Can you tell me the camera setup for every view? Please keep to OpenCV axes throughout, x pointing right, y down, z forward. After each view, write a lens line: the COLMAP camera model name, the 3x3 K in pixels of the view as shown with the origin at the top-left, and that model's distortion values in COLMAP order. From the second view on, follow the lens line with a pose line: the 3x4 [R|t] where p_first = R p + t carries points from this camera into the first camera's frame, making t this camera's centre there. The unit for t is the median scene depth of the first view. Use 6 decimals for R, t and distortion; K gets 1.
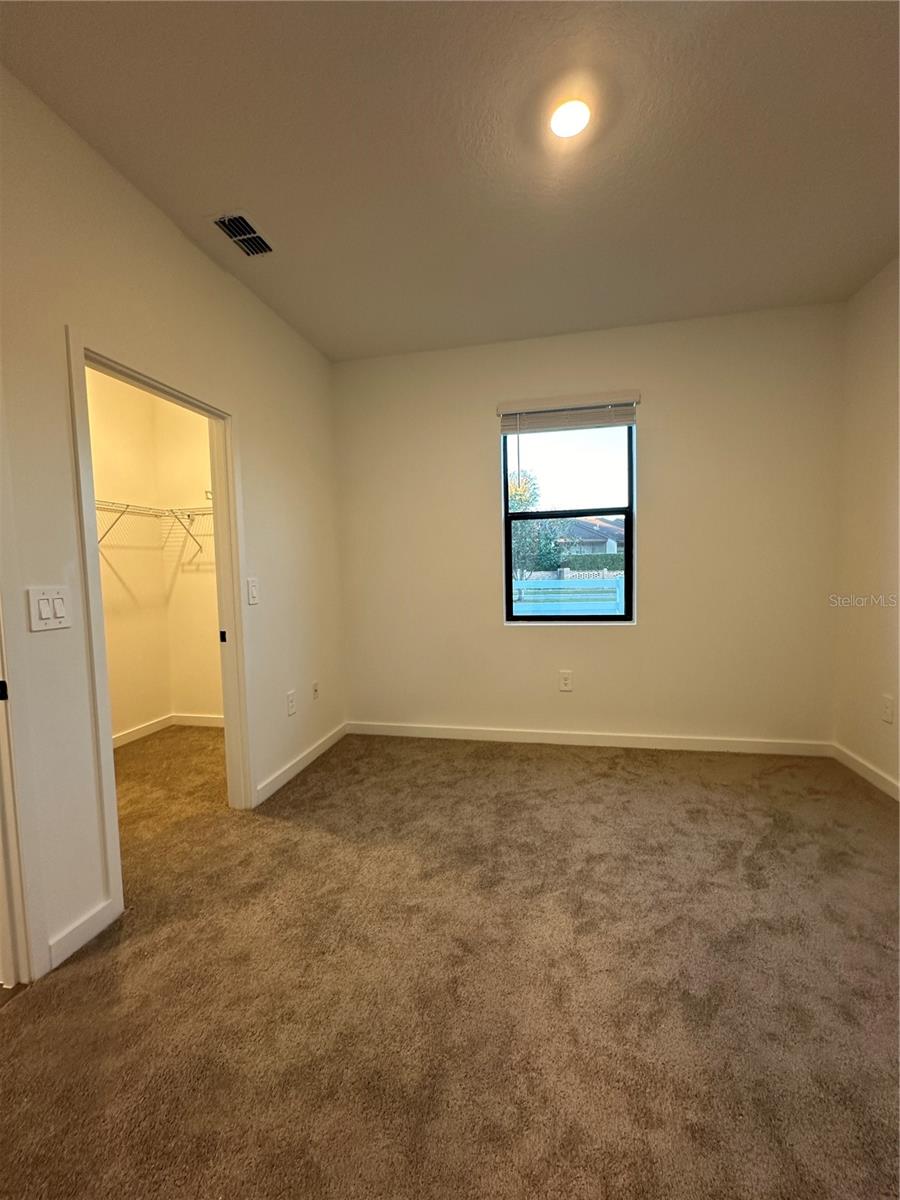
lens RADIAL K [[484.5, 0, 449.6], [0, 484.5, 600.2], [0, 0, 1]] dist [-0.002794, -0.000105]
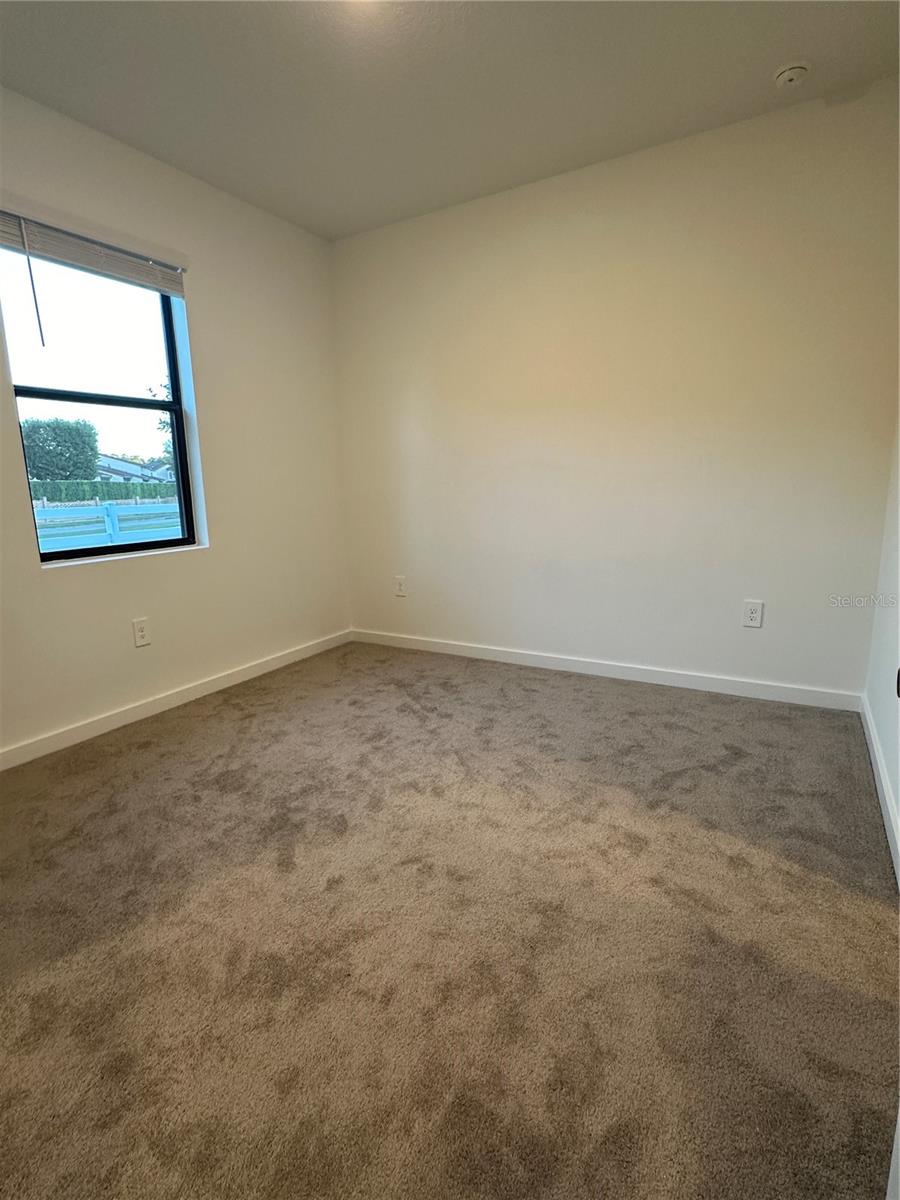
lens RADIAL K [[601.4, 0, 449.3], [0, 601.4, 599.5], [0, 0, 1]] dist [-0.005334, 0.000543]
pose [[0.310669, -0.163944, 0.936273, -0.668102], [0.079774, 0.986035, 0.146187, 0.030179], [-0.947165, 0.029275, 0.319409, 0.372370]]
